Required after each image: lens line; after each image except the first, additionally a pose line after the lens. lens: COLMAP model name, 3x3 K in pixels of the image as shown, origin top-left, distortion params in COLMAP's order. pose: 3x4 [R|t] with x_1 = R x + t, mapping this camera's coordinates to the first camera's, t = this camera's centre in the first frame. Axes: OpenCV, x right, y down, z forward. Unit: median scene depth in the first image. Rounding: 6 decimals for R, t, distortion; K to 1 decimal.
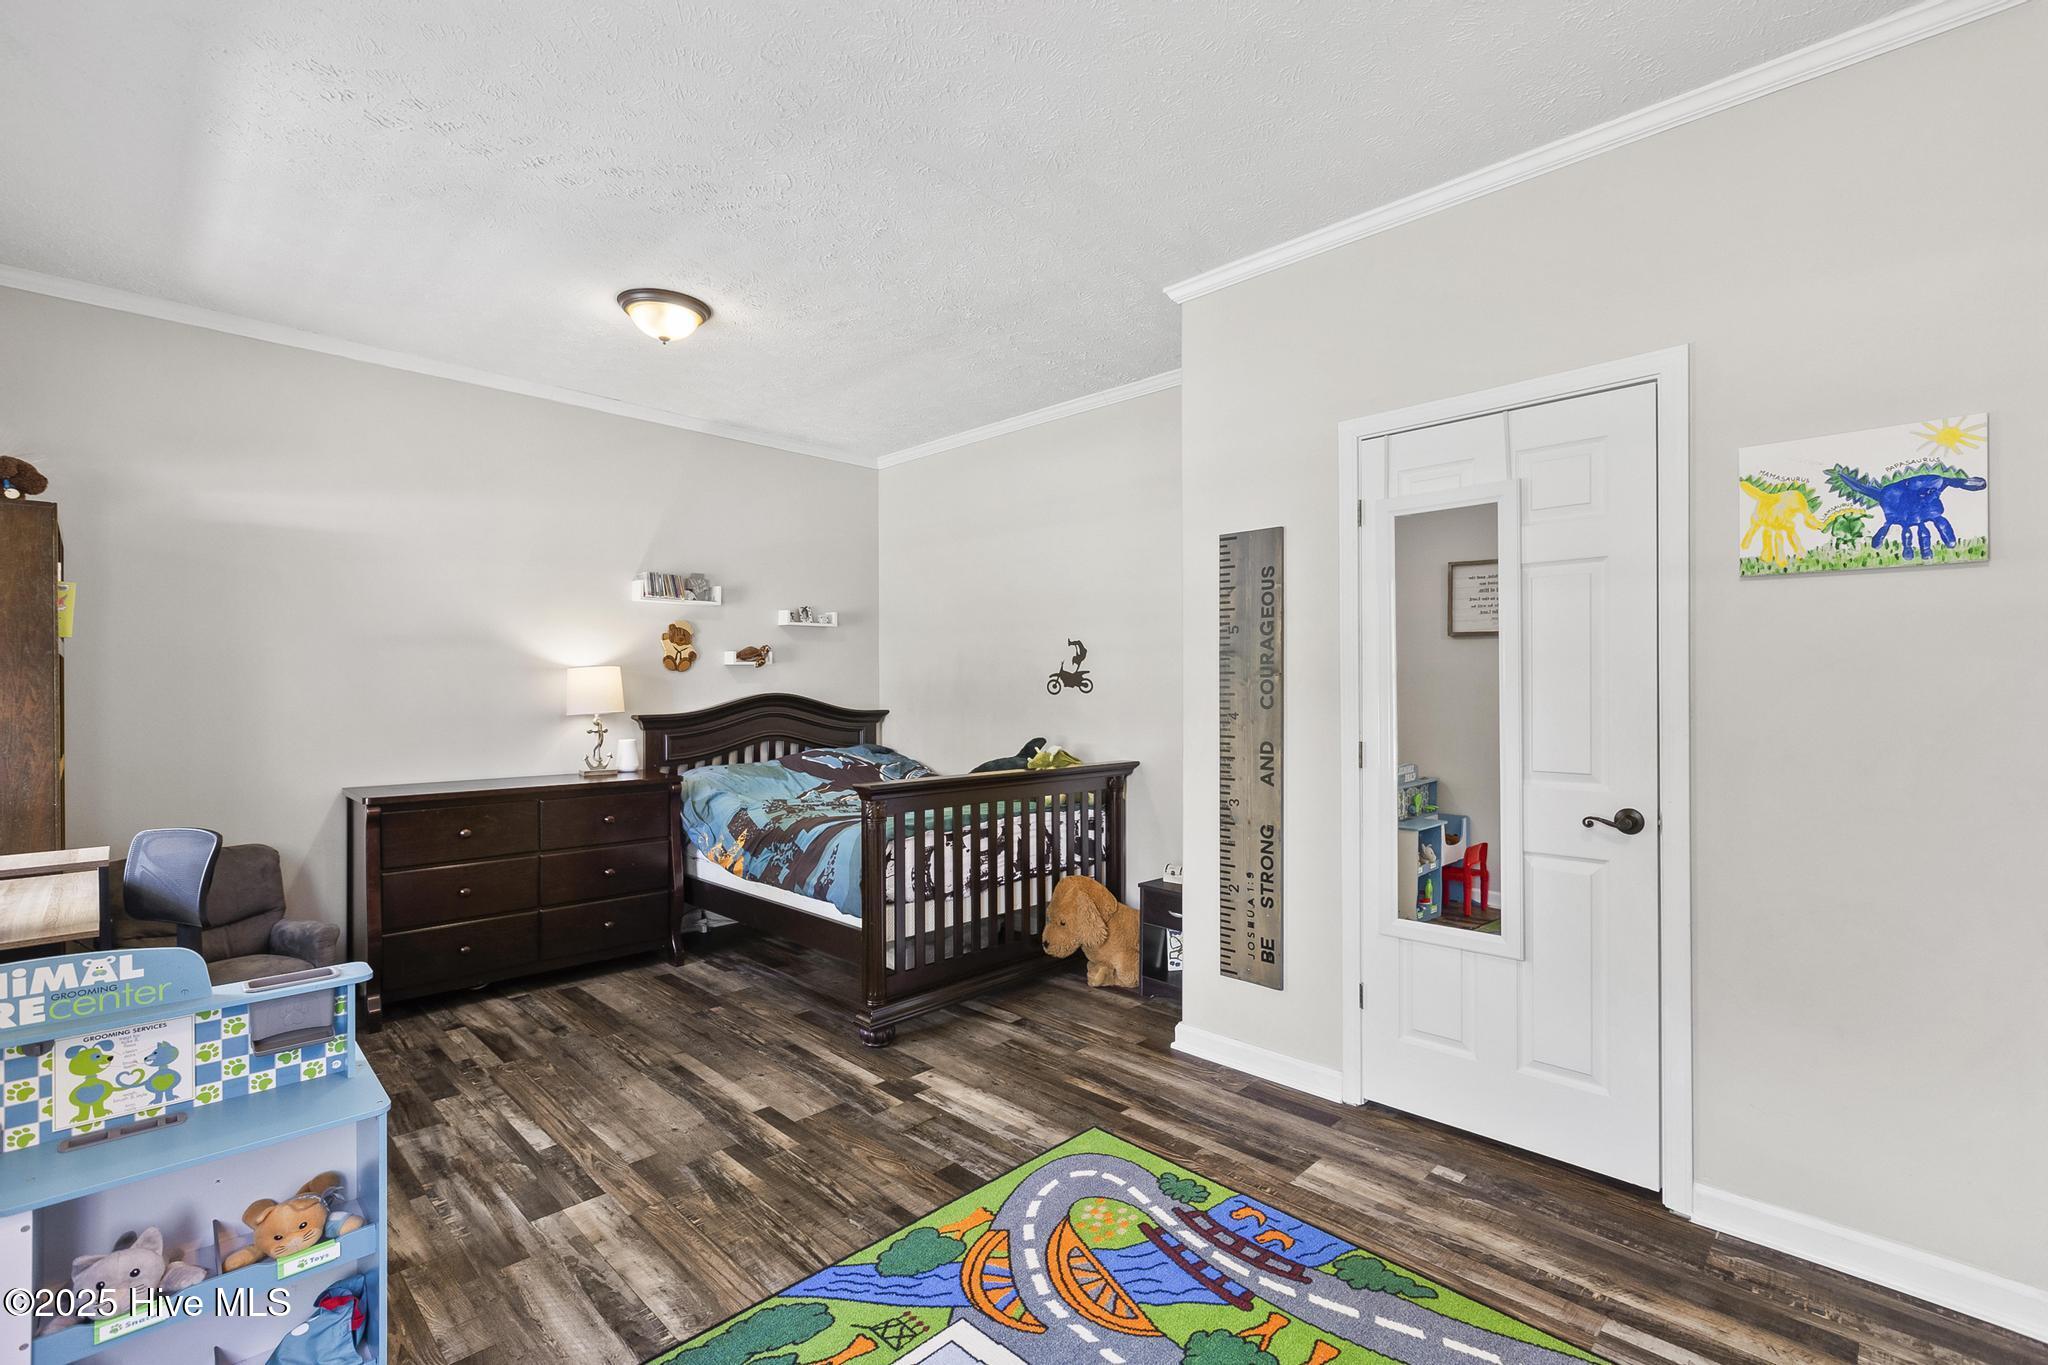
lens RADIAL K [[921.5, 0, 1026.4], [0, 921.5, 685.3], [0, 0, 1]] dist [0.000769, -0.000643]
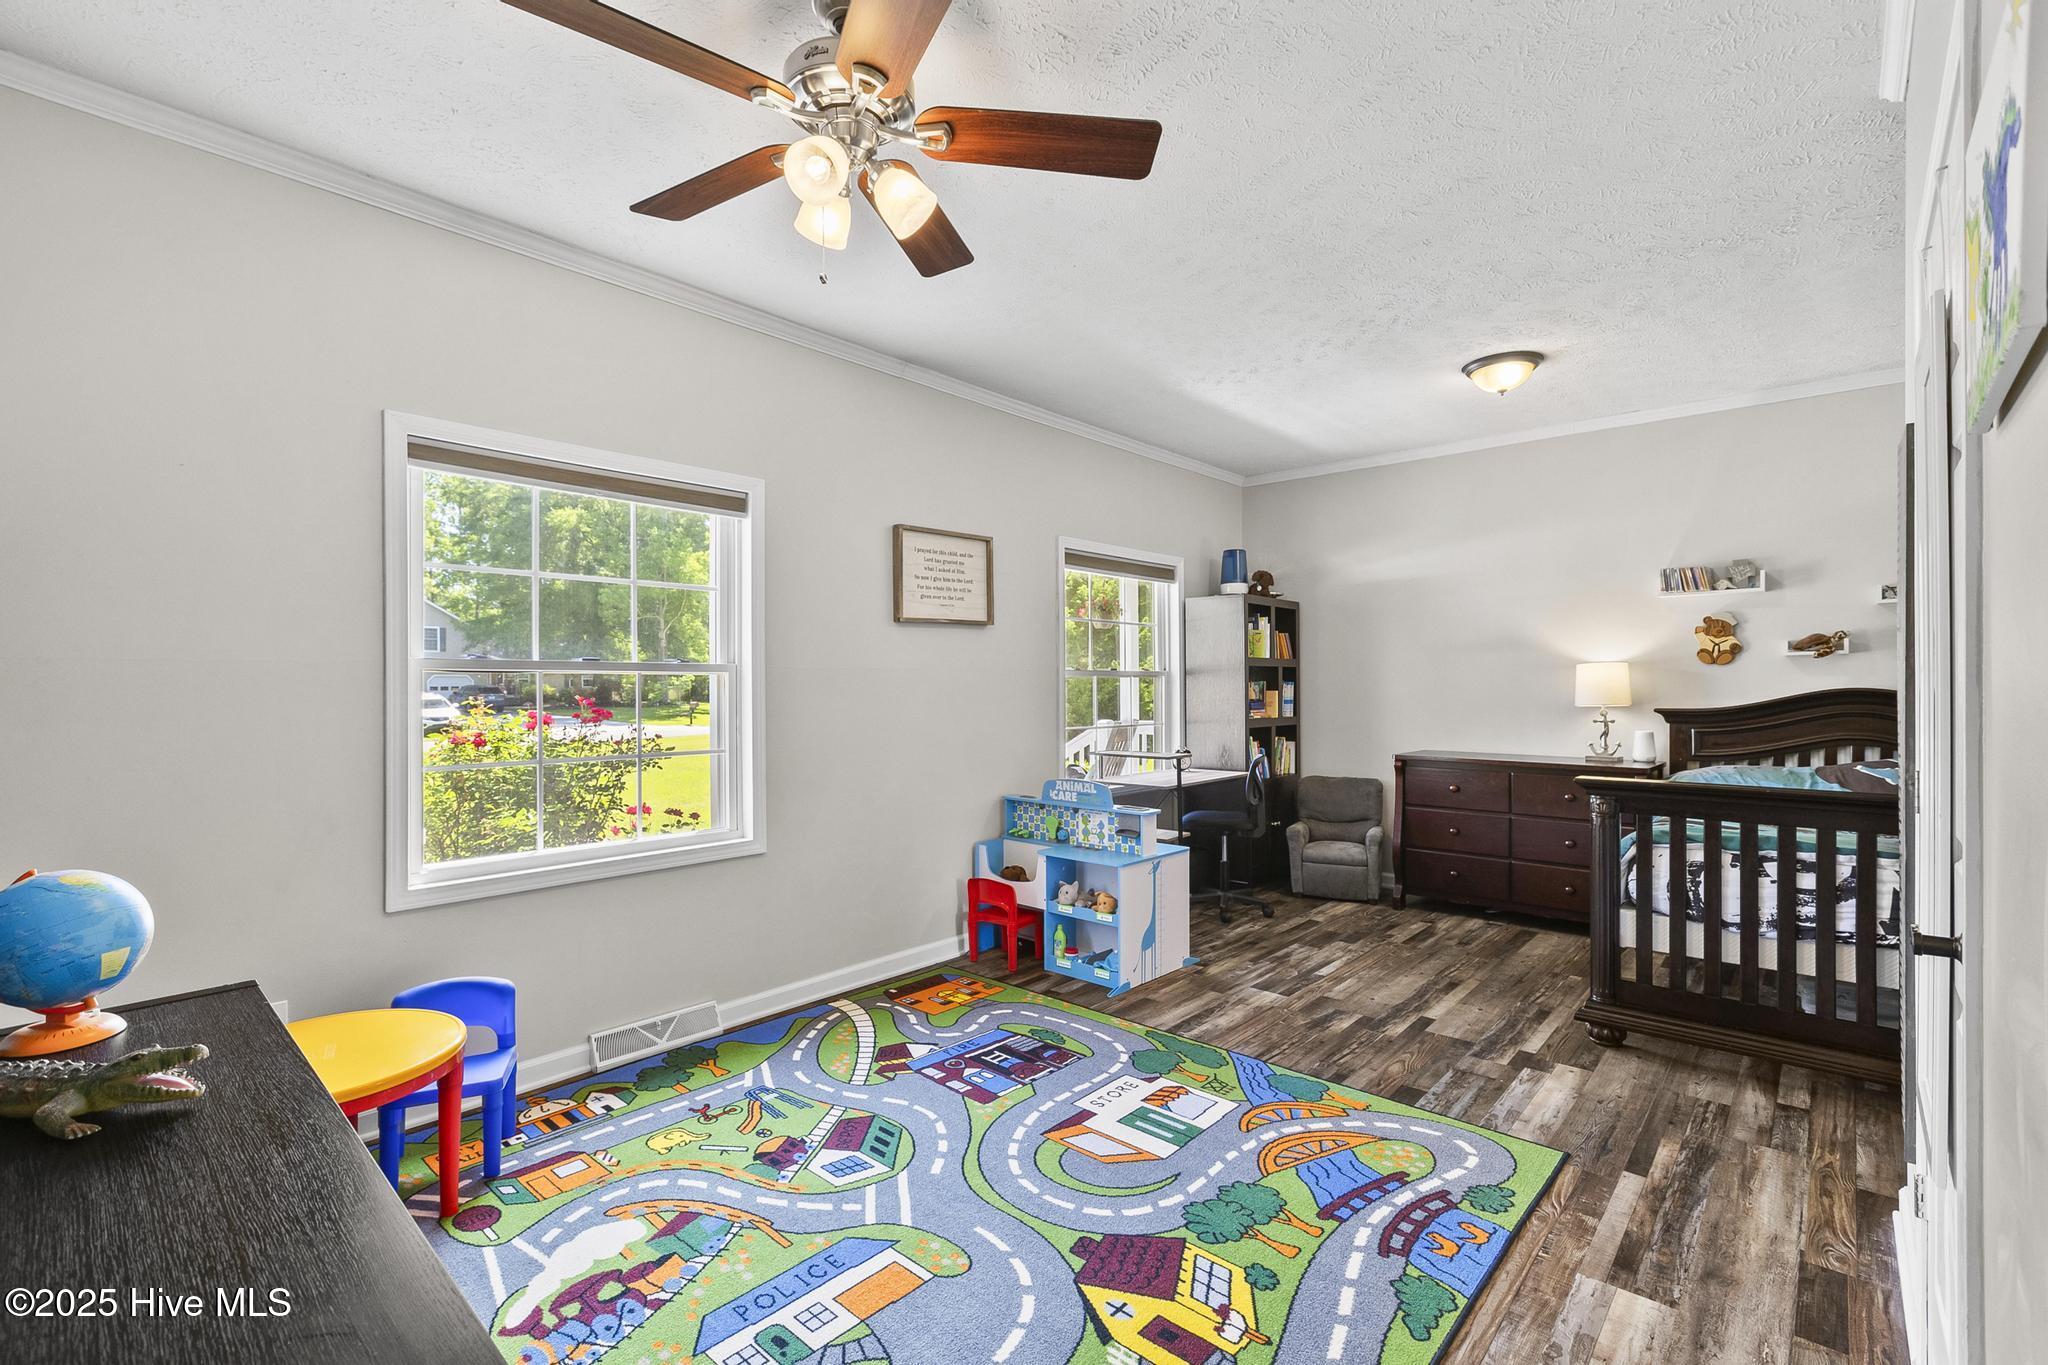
lens RADIAL K [[901.2, 0, 999.5], [0, 901.2, 685.1], [0, 0, 1]] dist [-0.001281, -0.000680]
pose [[0.018864, 0.001504, -0.999821, 0.895365], [0.005381, 0.999984, 0.001605, 0.000633], [0.999808, -0.005410, 0.018855, 0.378119]]
